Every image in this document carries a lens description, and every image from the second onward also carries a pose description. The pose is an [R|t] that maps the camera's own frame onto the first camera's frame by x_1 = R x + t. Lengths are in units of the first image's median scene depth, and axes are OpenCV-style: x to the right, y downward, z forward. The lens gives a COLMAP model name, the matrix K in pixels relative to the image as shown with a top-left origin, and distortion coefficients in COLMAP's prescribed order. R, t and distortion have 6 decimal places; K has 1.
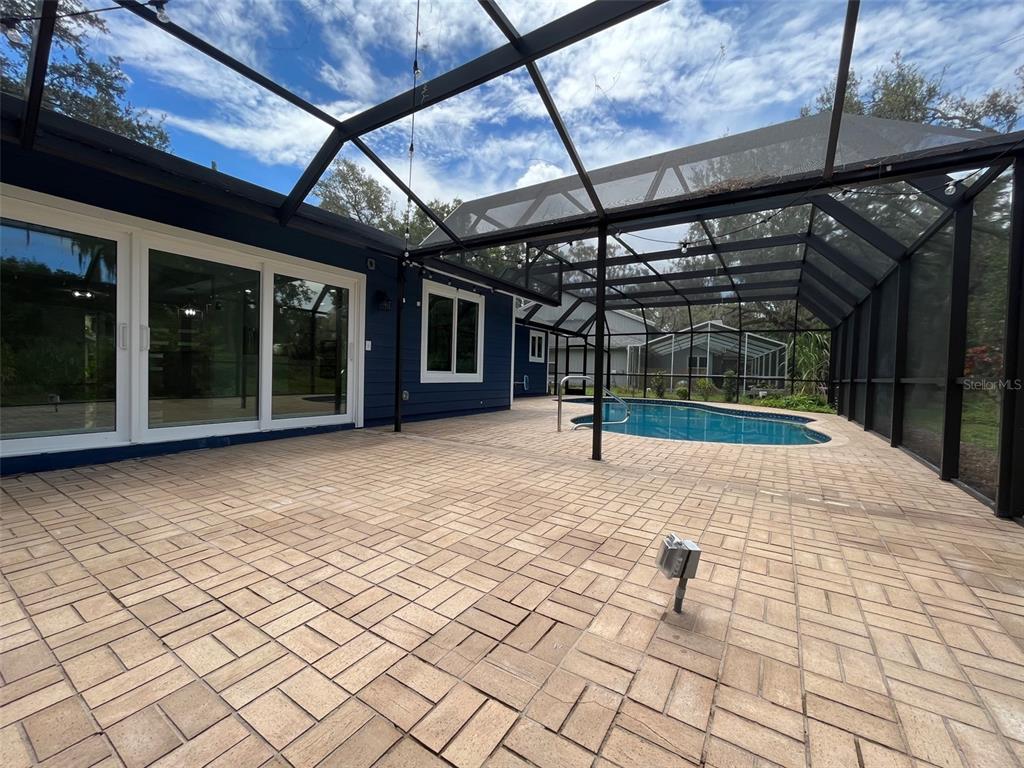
lens RADIAL K [[418.0, 0, 511.5], [0, 418.0, 381.9], [0, 0, 1]] dist [-0.002110, -0.000290]
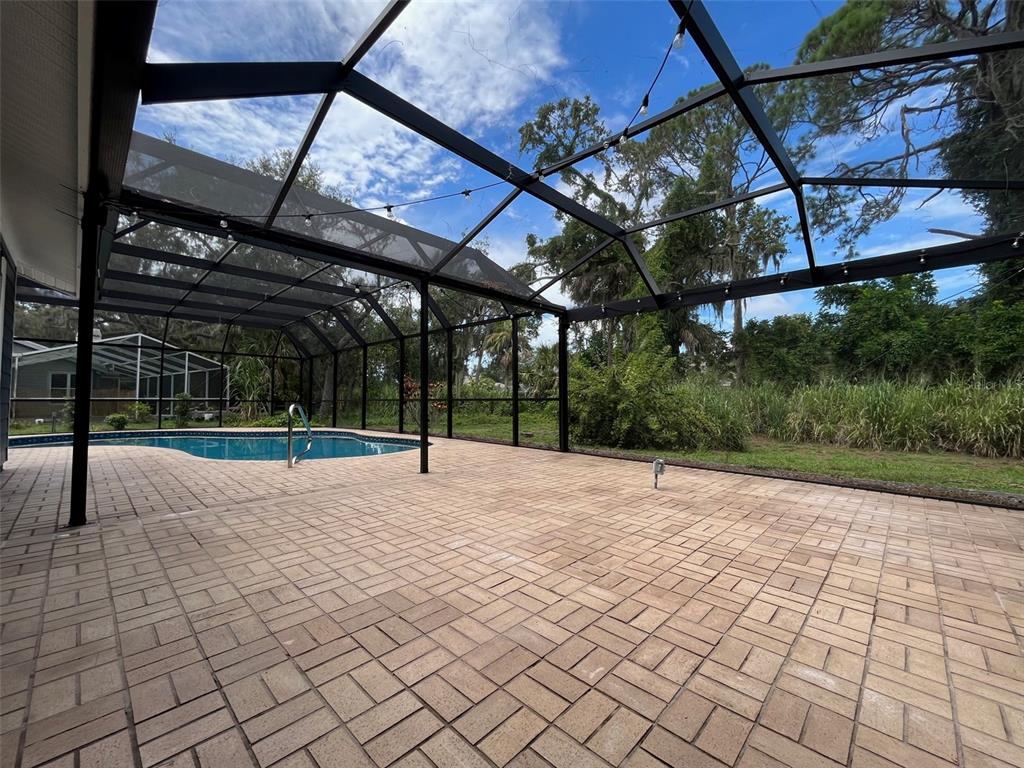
lens RADIAL K [[418.0, 0, 512.6], [0, 418.0, 381.5], [0, 0, 1]] dist [-0.002110, -0.000290]
pose [[0.190321, 0.016405, 0.981585, -1.807975], [0.029915, 0.999299, -0.022502, -0.077615], [-0.981266, 0.033647, 0.189697, 1.022319]]
